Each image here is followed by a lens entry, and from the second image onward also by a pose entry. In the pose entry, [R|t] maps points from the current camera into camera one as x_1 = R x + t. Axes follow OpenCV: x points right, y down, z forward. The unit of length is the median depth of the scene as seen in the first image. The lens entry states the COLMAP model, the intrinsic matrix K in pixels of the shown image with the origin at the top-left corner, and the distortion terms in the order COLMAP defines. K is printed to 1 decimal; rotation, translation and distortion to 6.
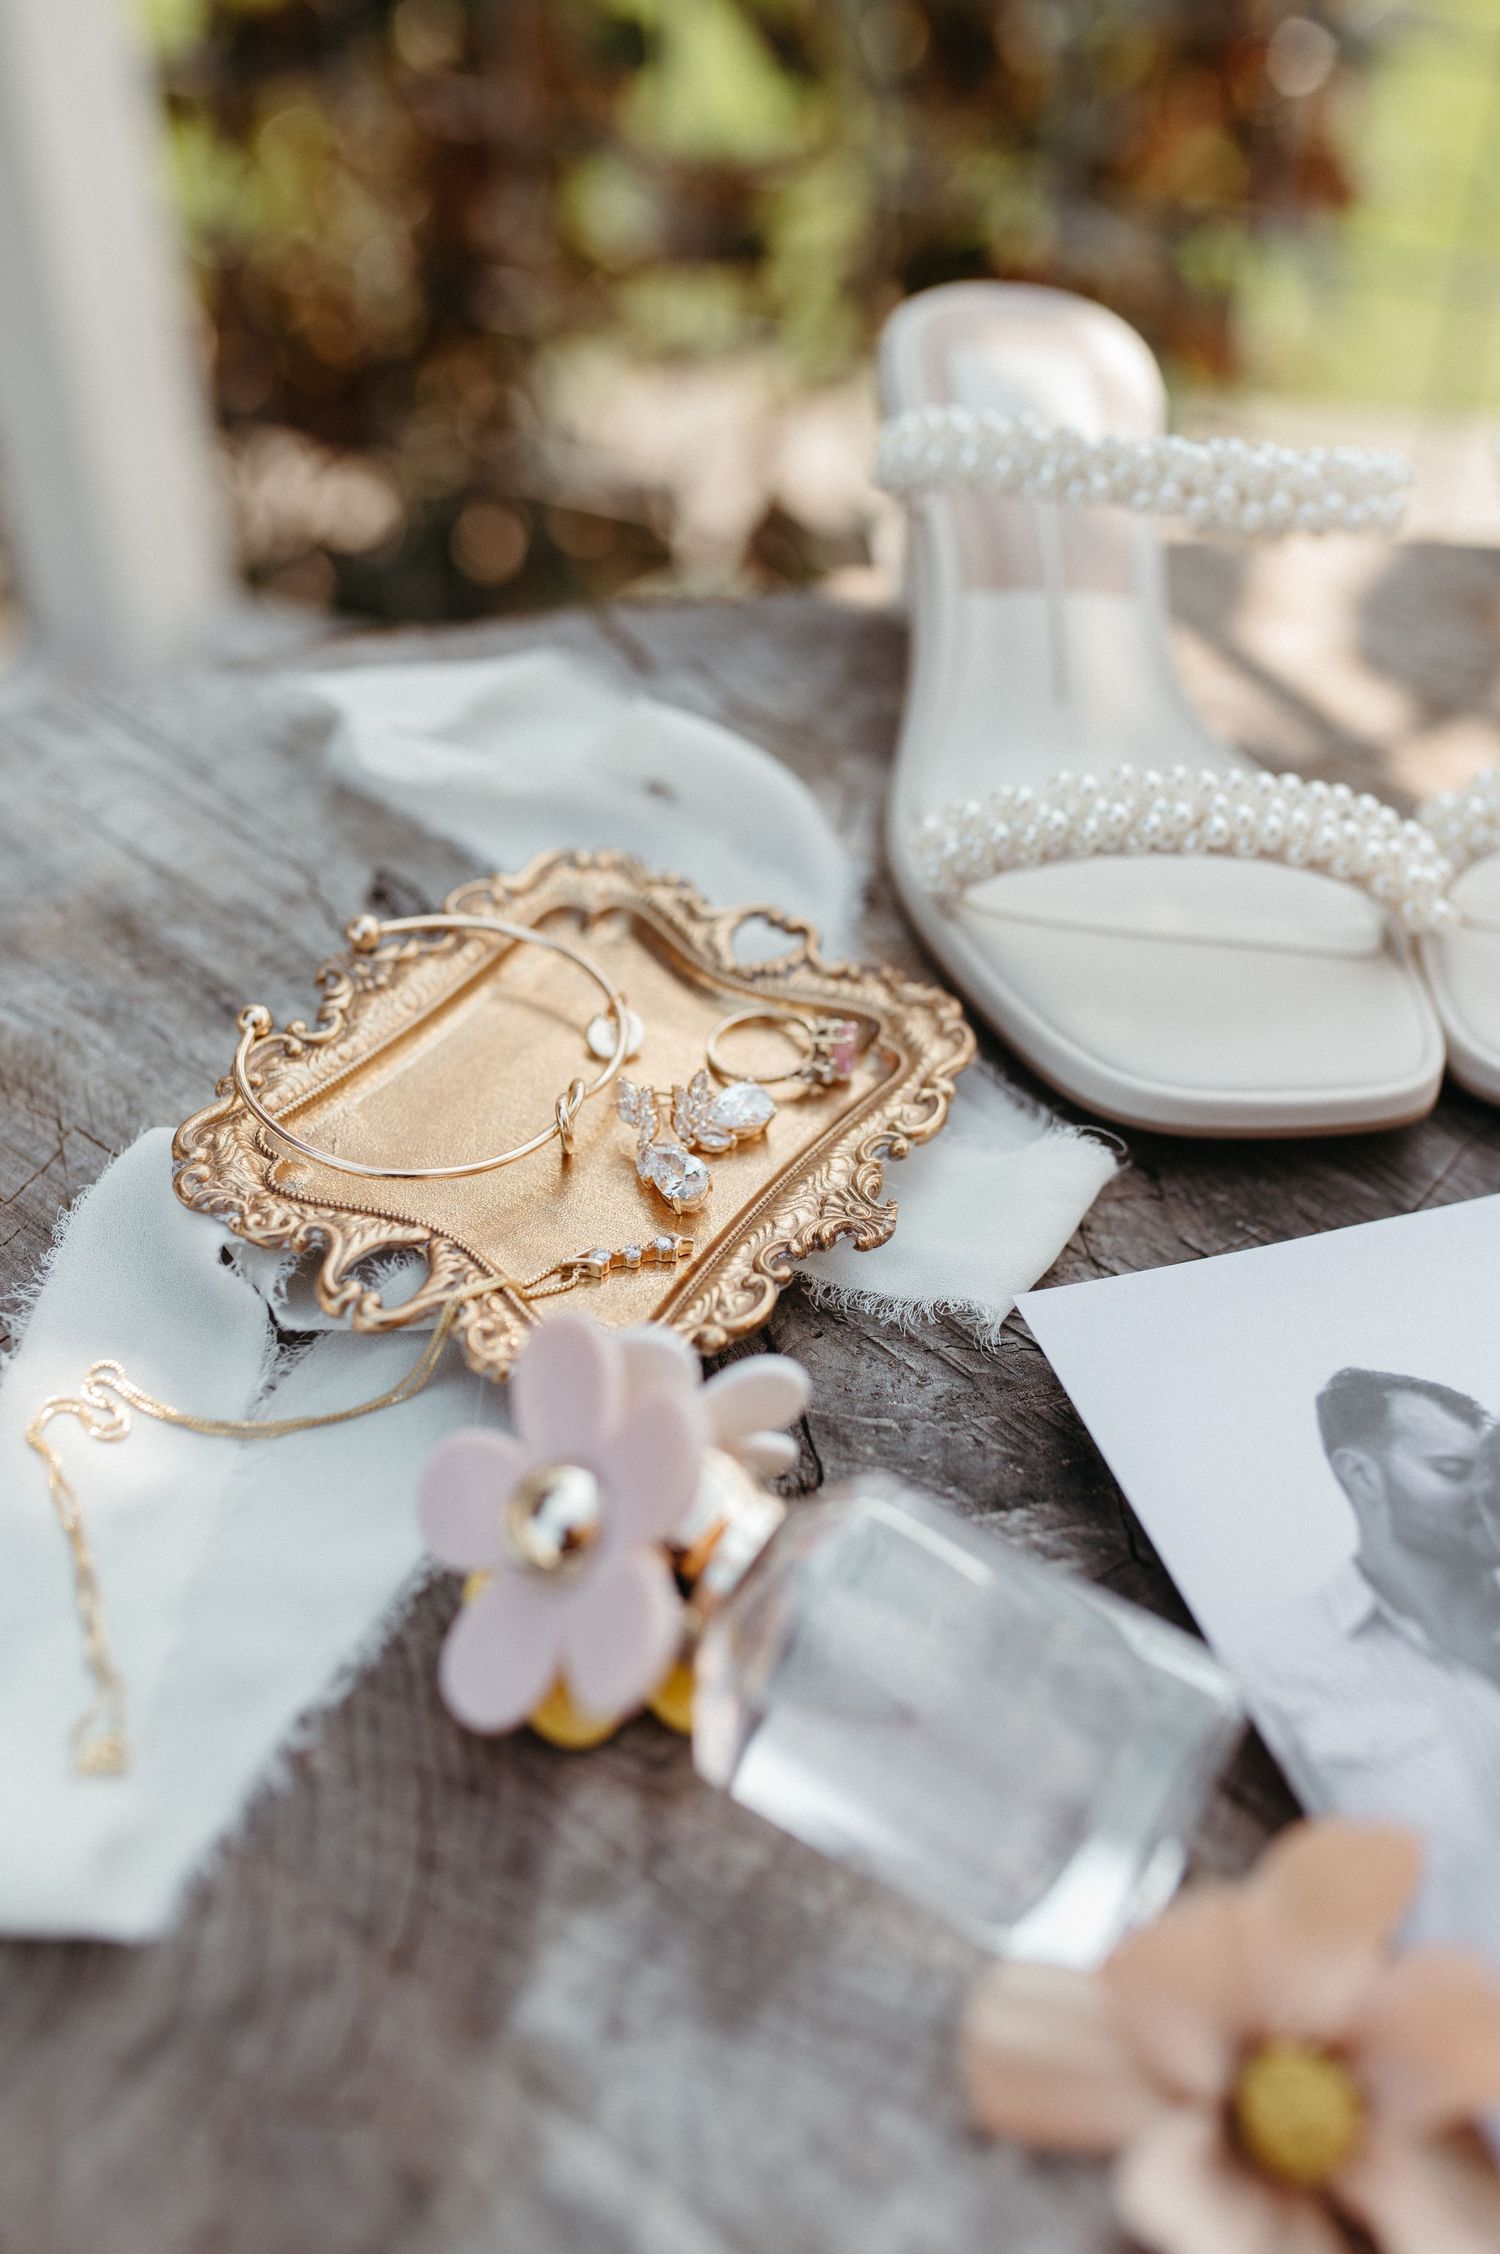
lens RADIAL K [[2369.4, 0, 754.7], [0, 2369.4, 1120.8], [0, 0, 1]] dist [-0.030422, 0.000000]
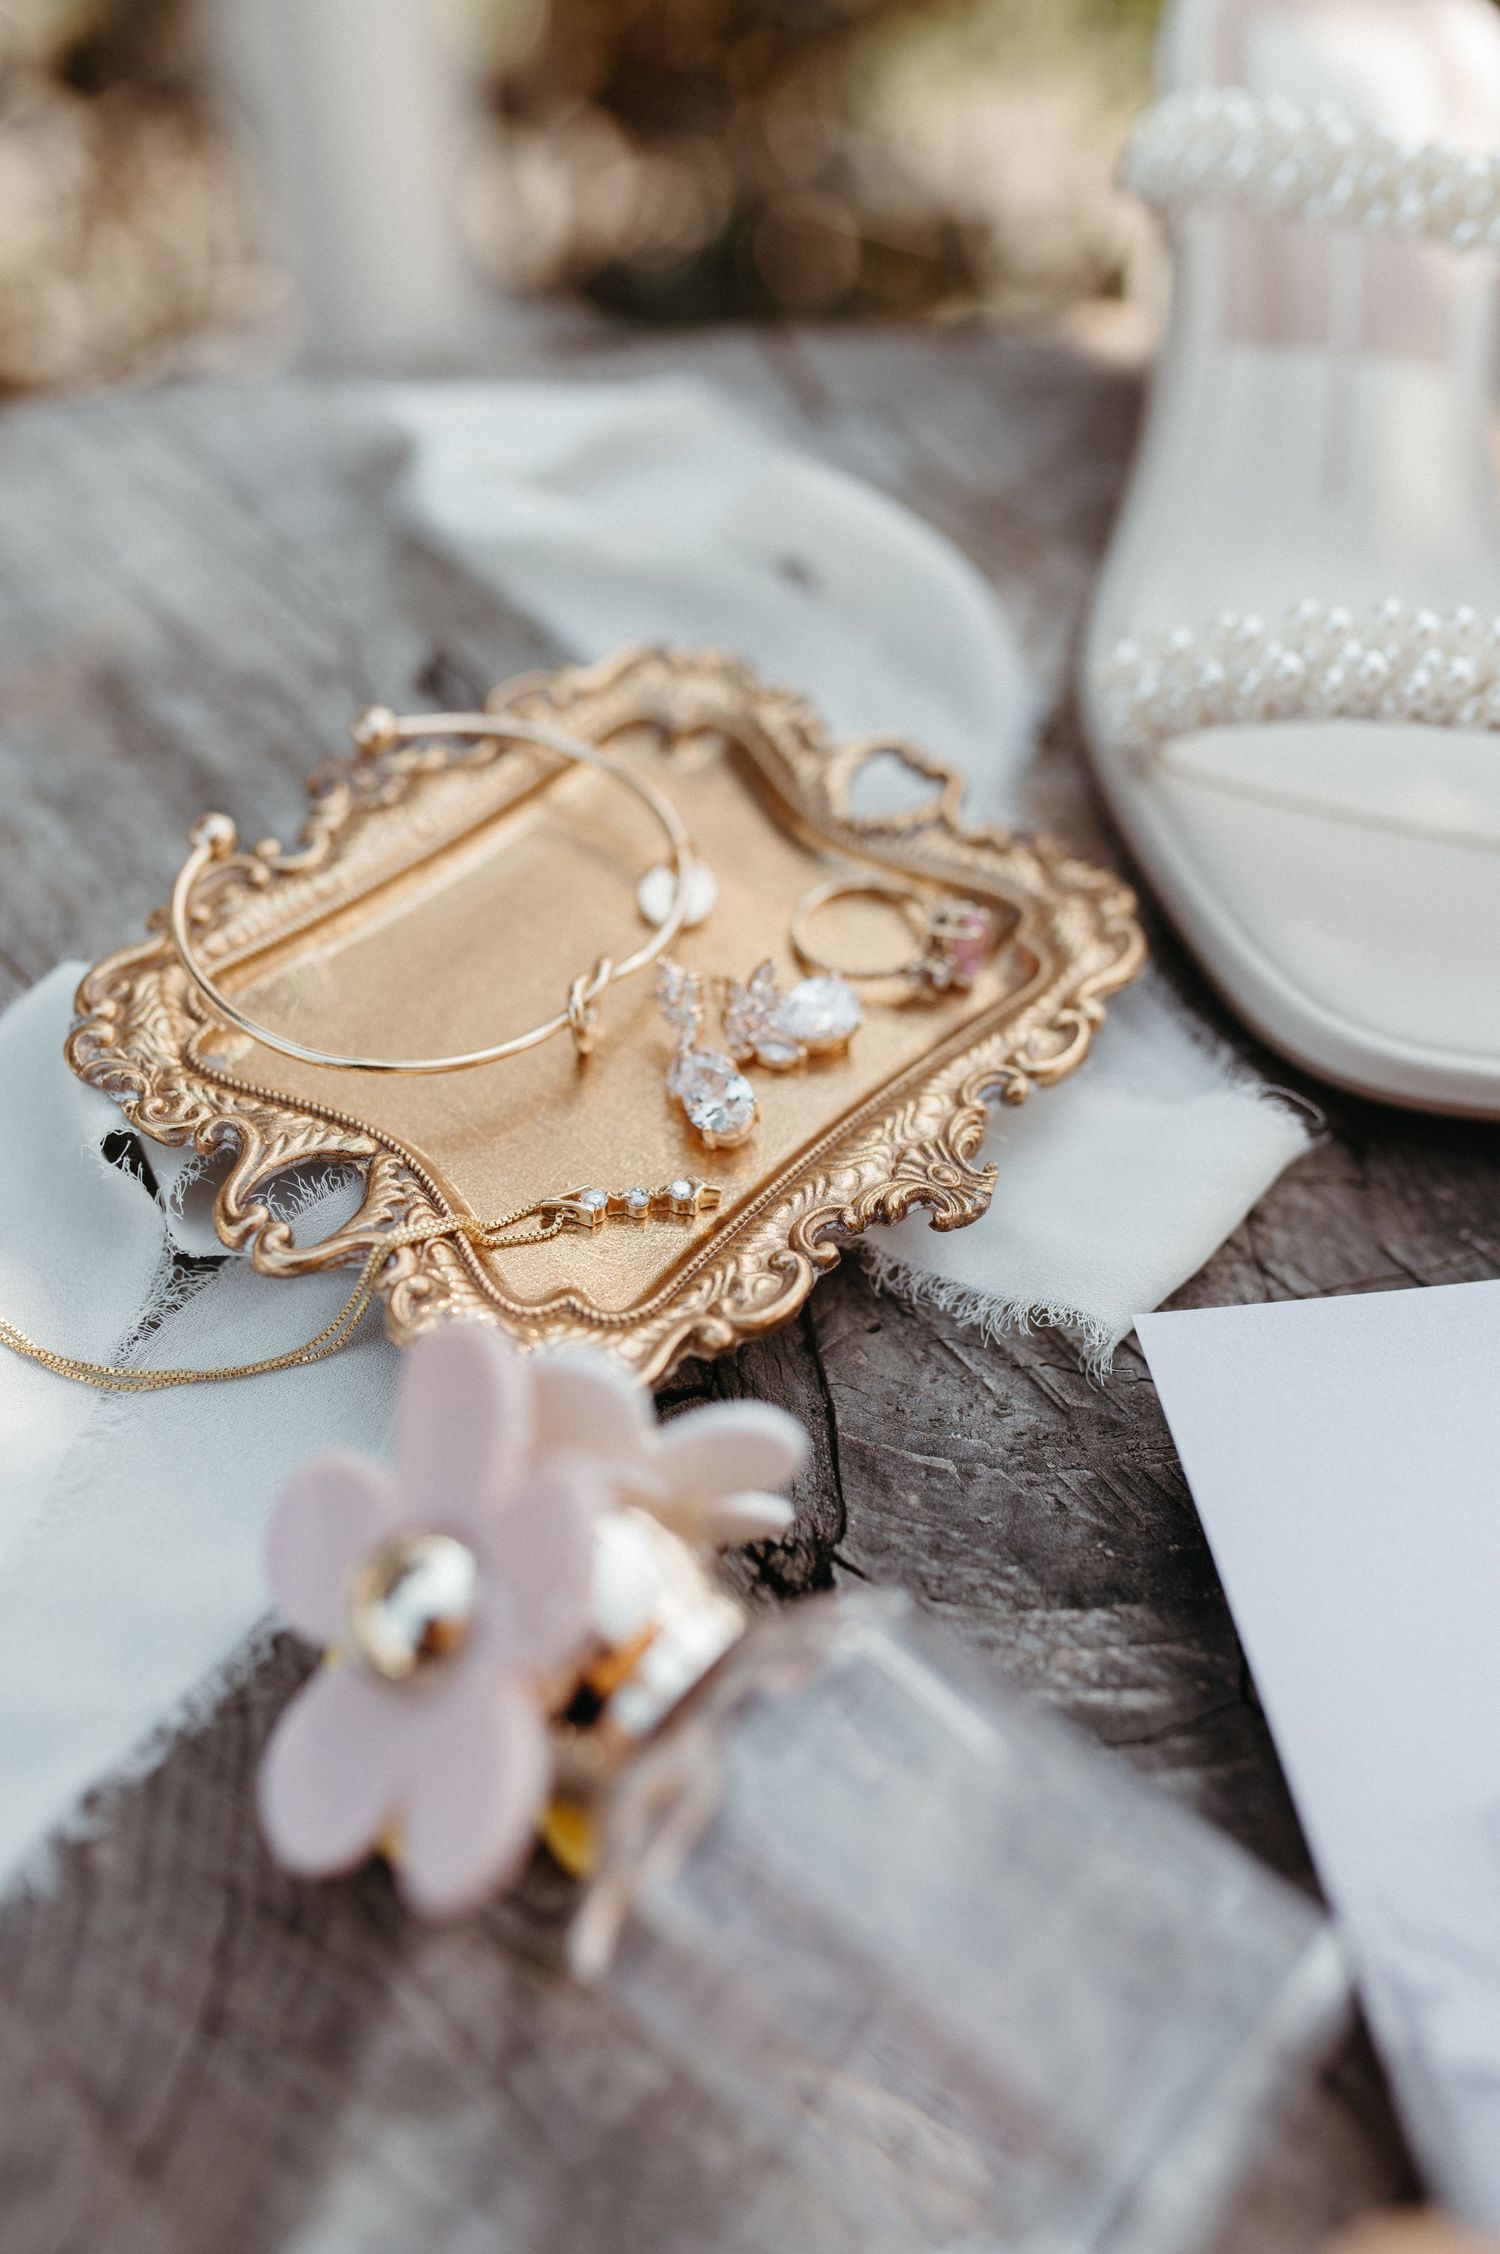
lens RADIAL K [[2369.4, 0, 760.7], [0, 2369.4, 1134.4], [0, 0, 1]] dist [-0.030422, 0.000000]
pose [[0.987345, 0.111777, -0.112499, 0.066234], [-0.098775, 0.988421, 0.115184, -0.052705], [0.124071, -0.102614, 0.986953, 0.240115]]
